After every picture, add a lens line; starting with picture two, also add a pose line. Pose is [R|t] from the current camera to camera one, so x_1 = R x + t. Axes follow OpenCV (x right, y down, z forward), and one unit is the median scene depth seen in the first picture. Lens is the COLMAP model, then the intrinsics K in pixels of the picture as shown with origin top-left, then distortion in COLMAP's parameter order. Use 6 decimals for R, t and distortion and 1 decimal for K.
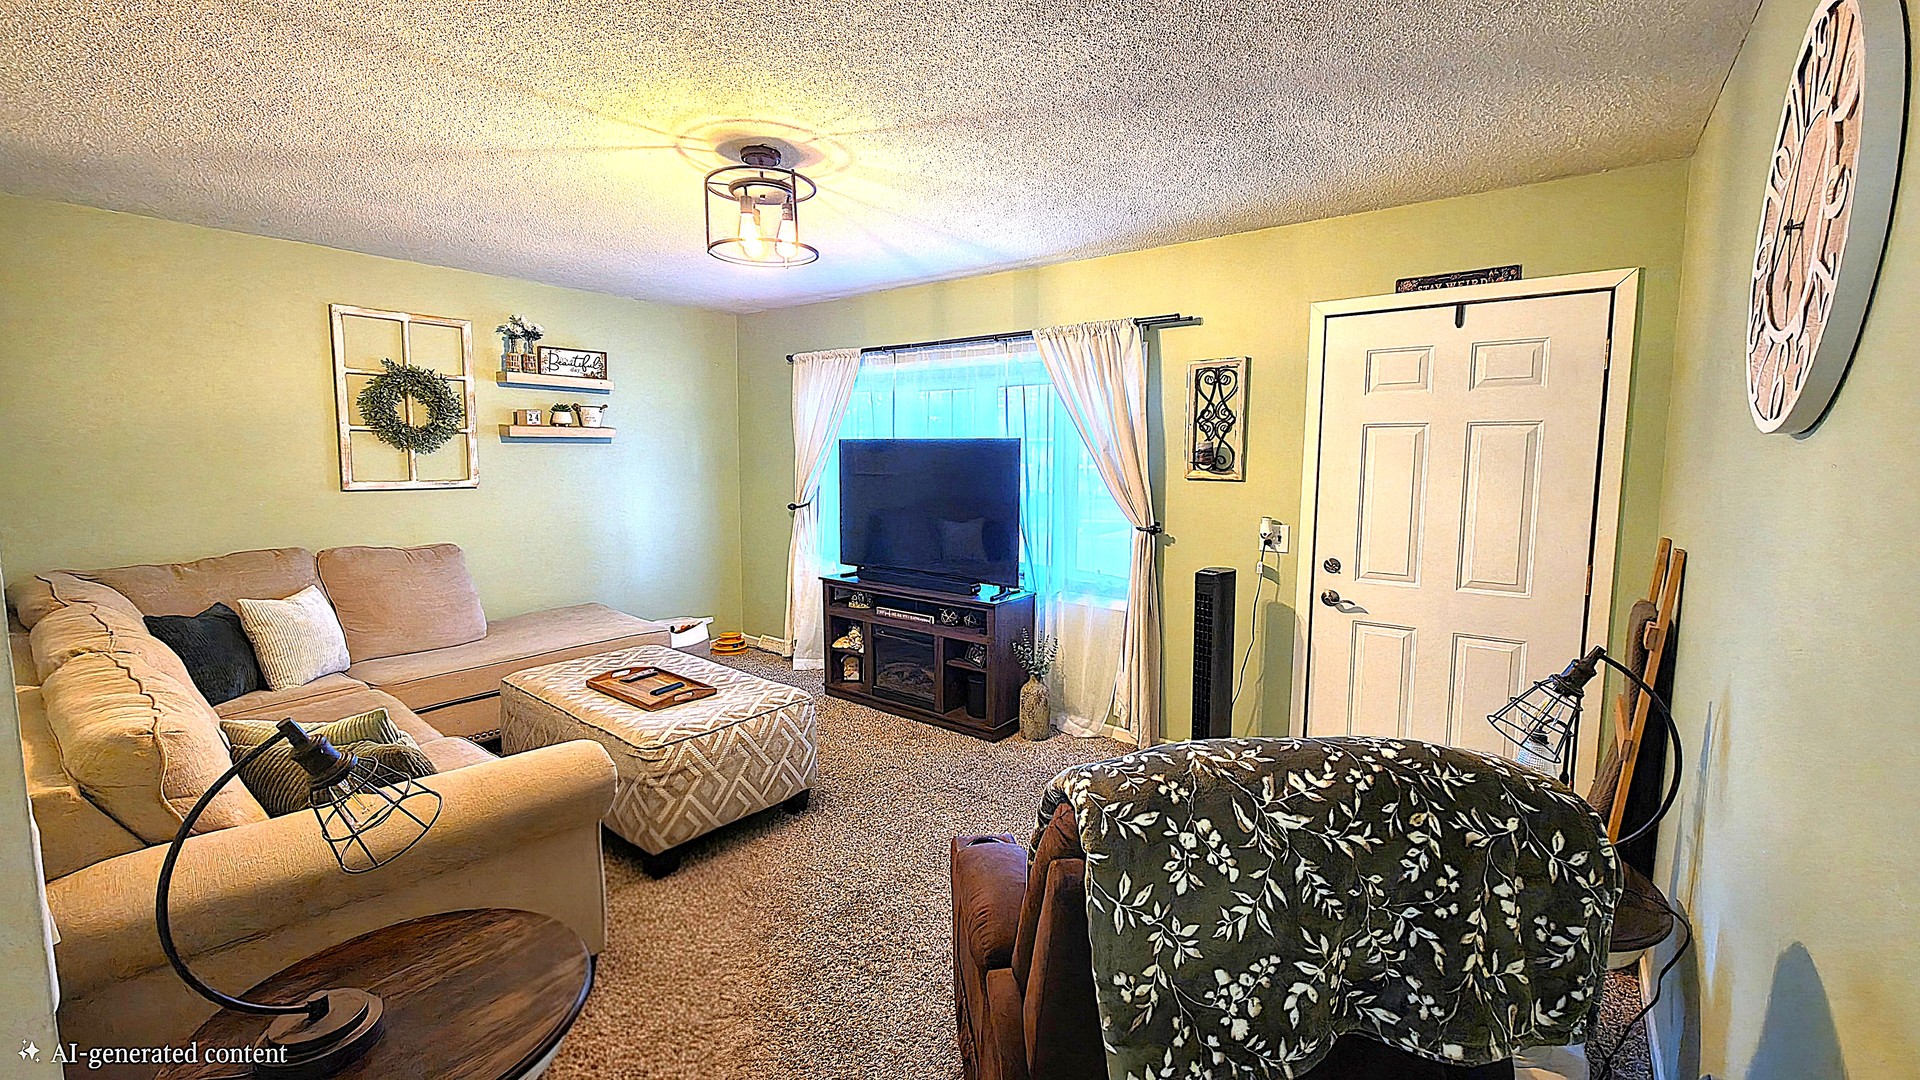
lens RADIAL K [[764.6, 0, 970.2], [0, 764.6, 535.6], [0, 0, 1]] dist [-0.001234, -0.000197]
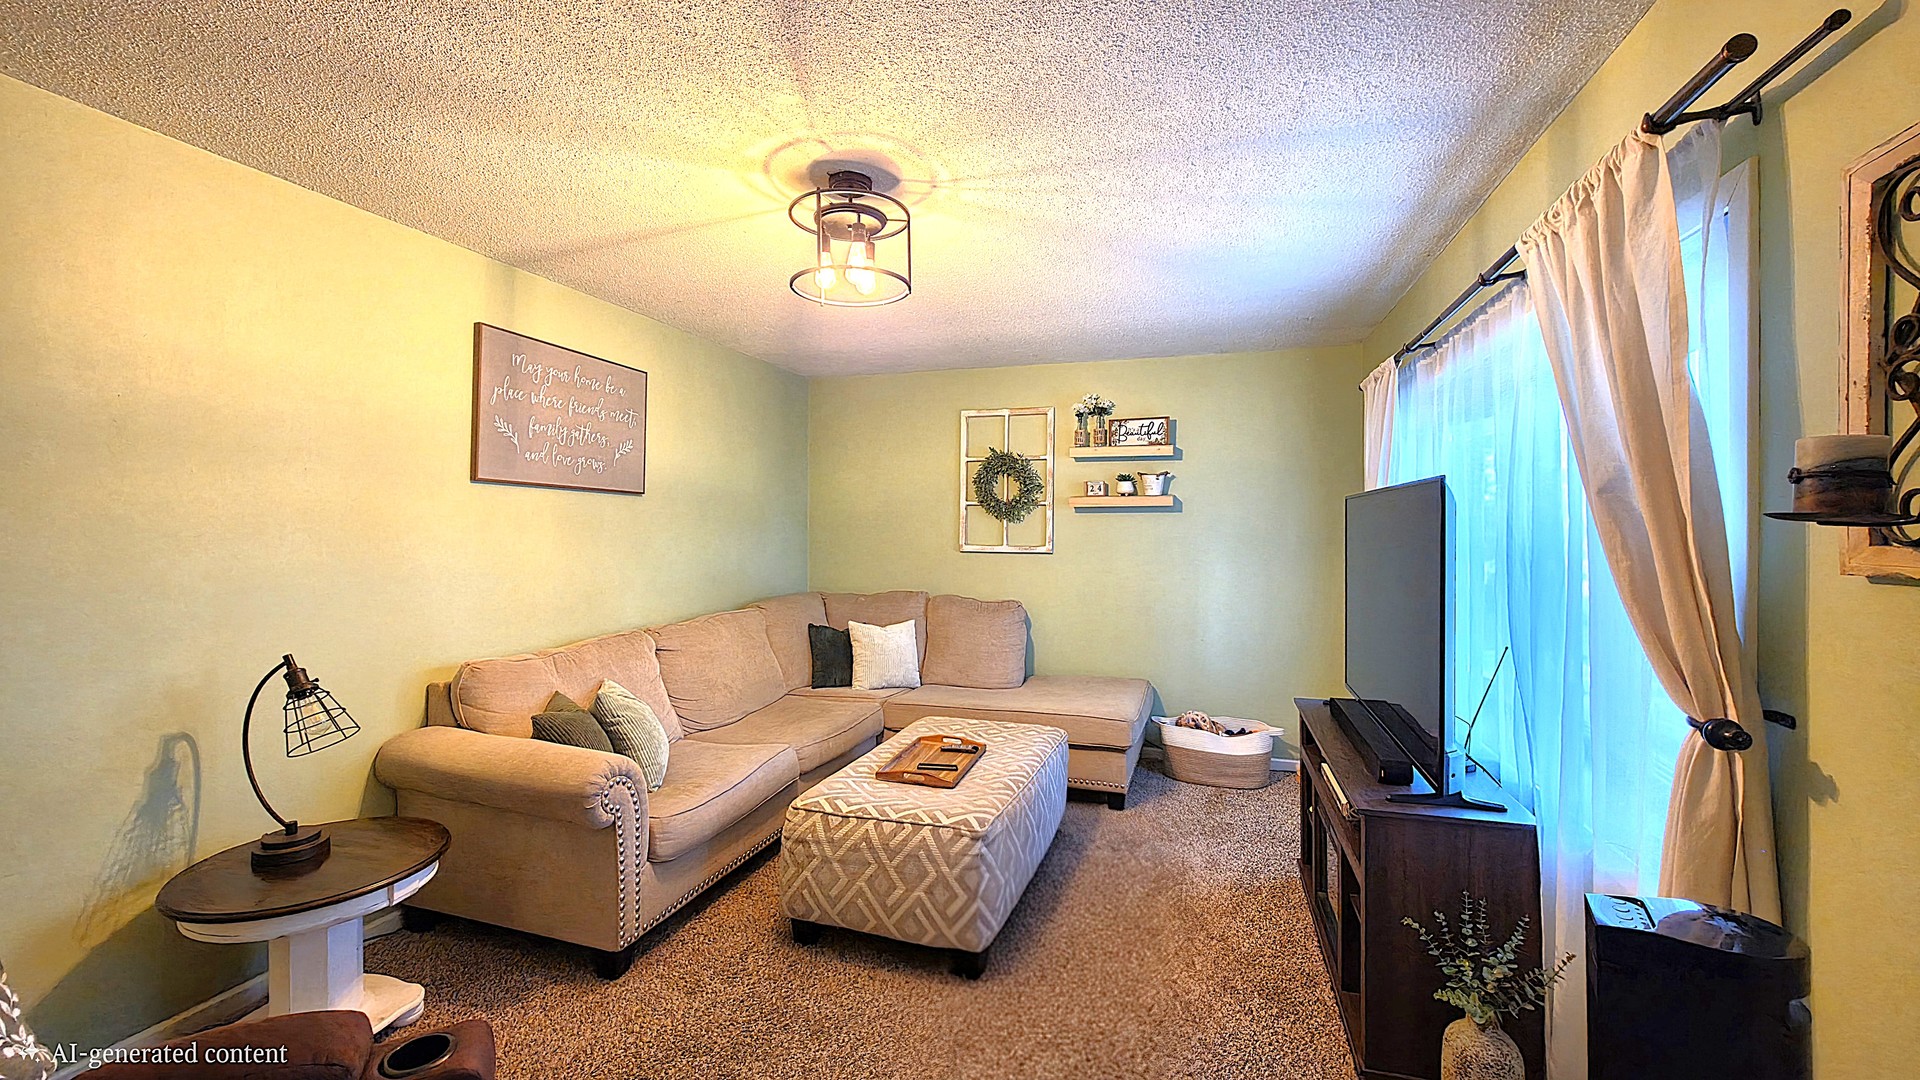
lens RADIAL K [[764.6, 0, 962.2], [0, 764.6, 529.7], [0, 0, 1]] dist [-0.001234, -0.000197]
pose [[0.341796, -0.003982, -0.939766, 0.393680], [-0.102085, 0.993916, -0.041340, -0.041379], [0.934213, 0.110066, 0.339310, 0.543263]]
